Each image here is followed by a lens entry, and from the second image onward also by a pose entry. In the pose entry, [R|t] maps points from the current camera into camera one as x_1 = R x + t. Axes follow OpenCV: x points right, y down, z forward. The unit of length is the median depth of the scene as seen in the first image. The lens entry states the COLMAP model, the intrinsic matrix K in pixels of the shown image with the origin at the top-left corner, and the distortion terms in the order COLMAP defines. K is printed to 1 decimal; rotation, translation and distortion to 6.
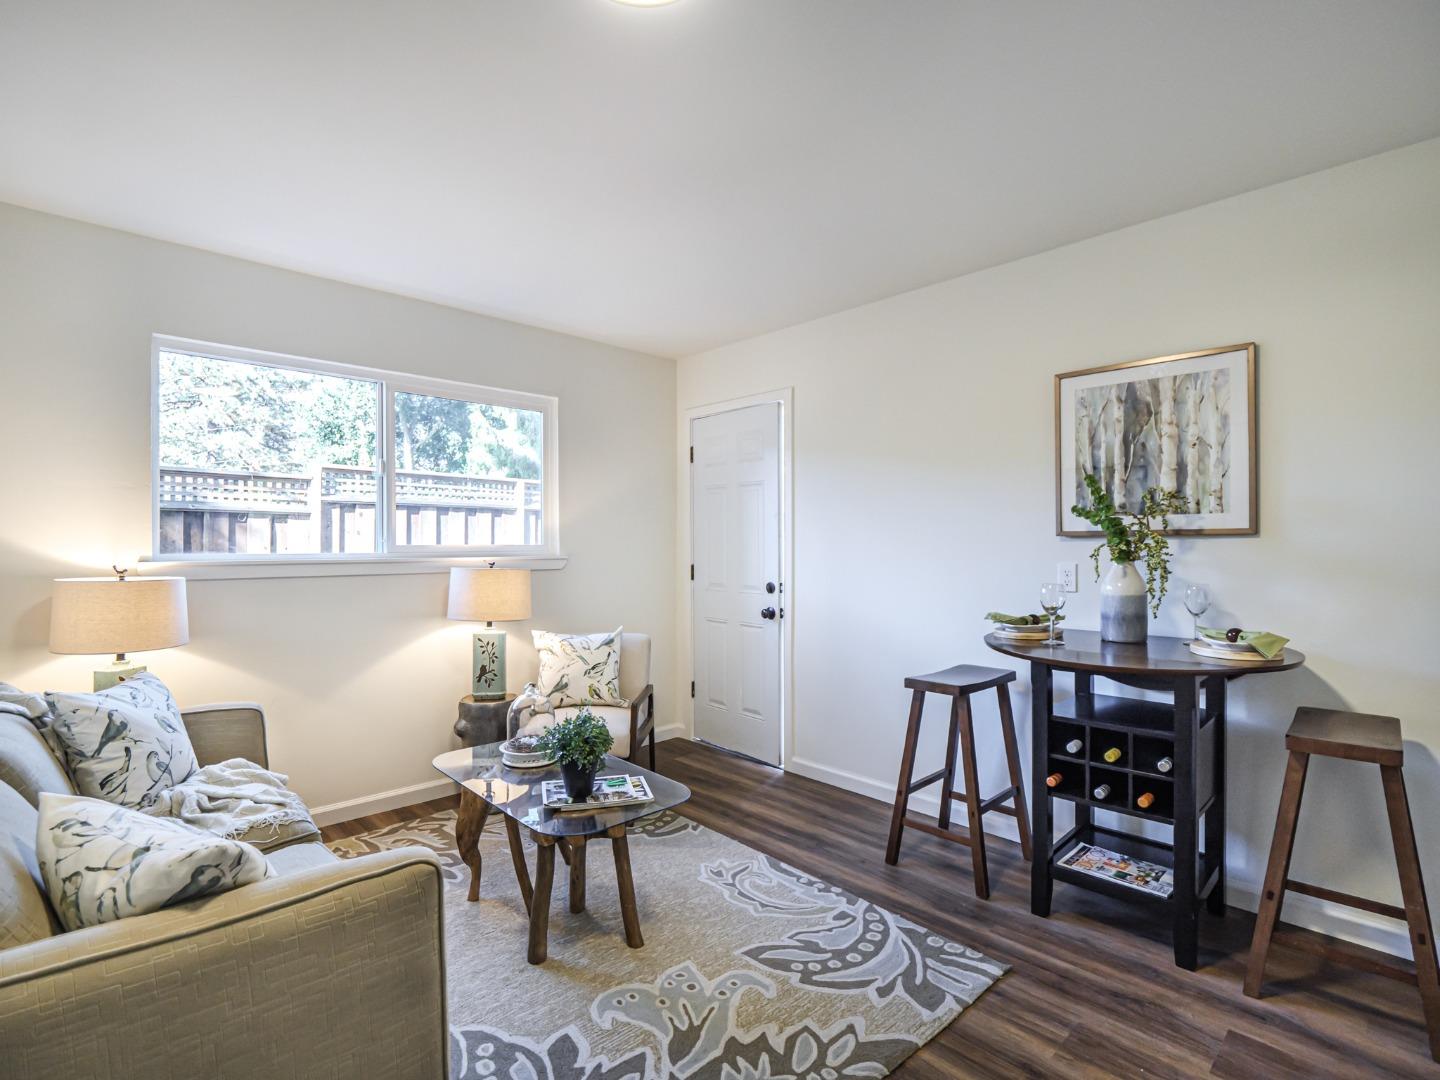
lens RADIAL K [[671.9, 0, 723.0], [0, 671.9, 539.1], [0, 0, 1]] dist [-0.001930, -0.000279]
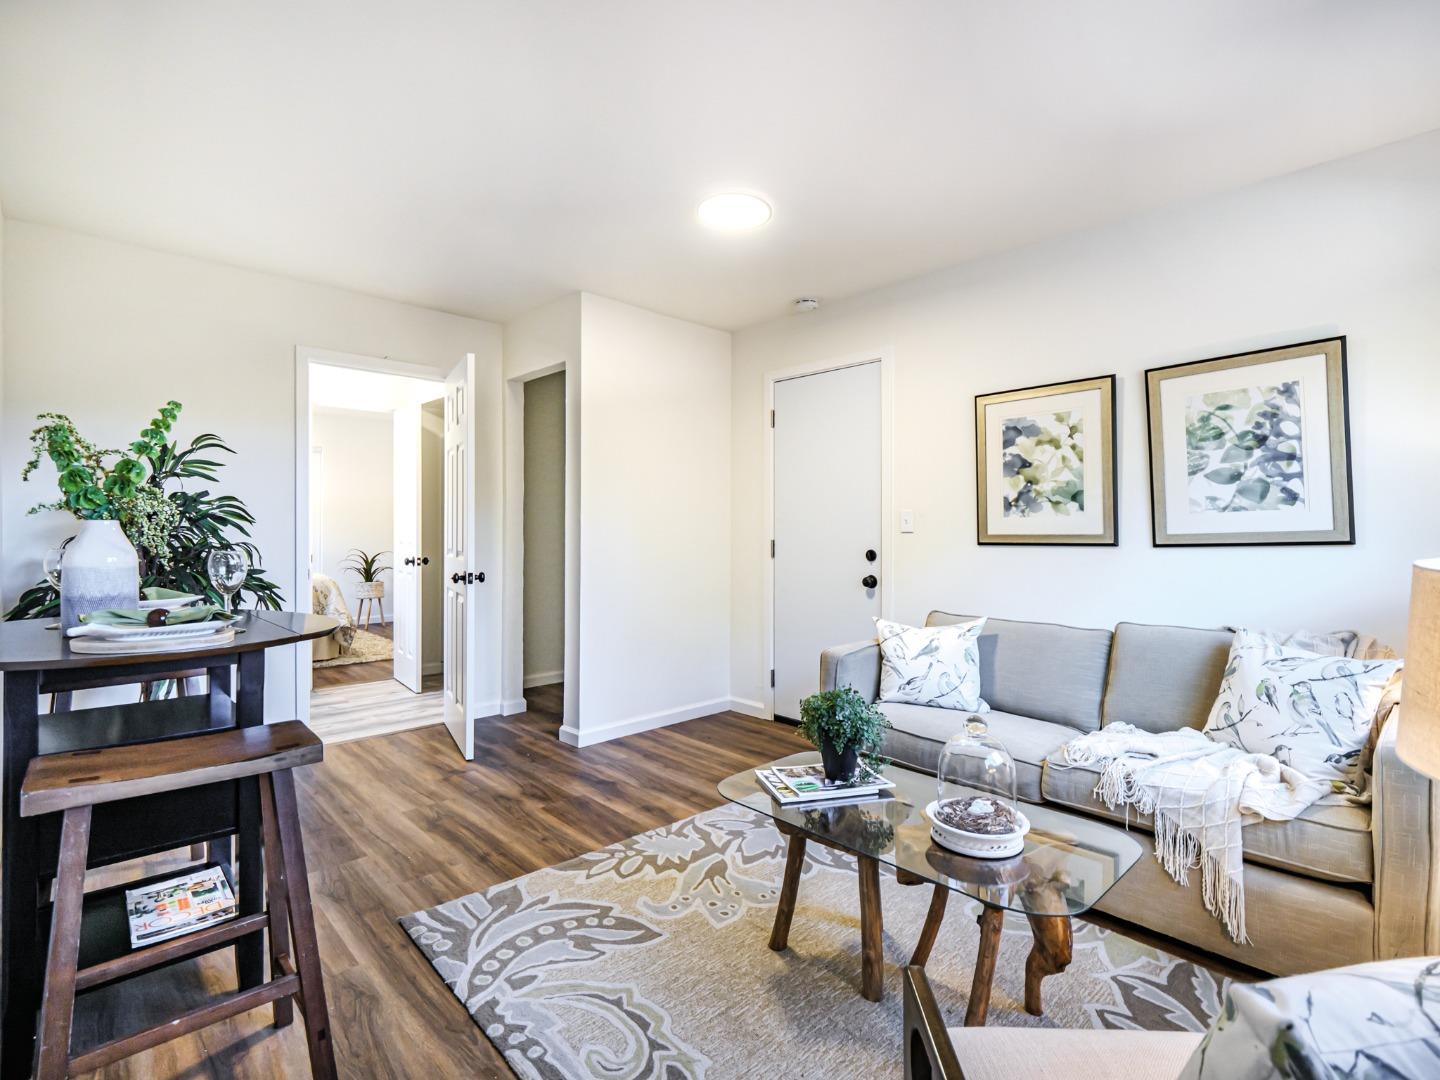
lens RADIAL K [[671.9, 0, 717.0], [0, 671.9, 533.5], [0, 0, 1]] dist [-0.001930, -0.000279]
pose [[-0.999949, -0.003154, 0.009571, -0.057996], [-0.003179, 0.999991, -0.002667, 0.055486], [-0.009563, -0.002698, -0.999951, 1.973009]]
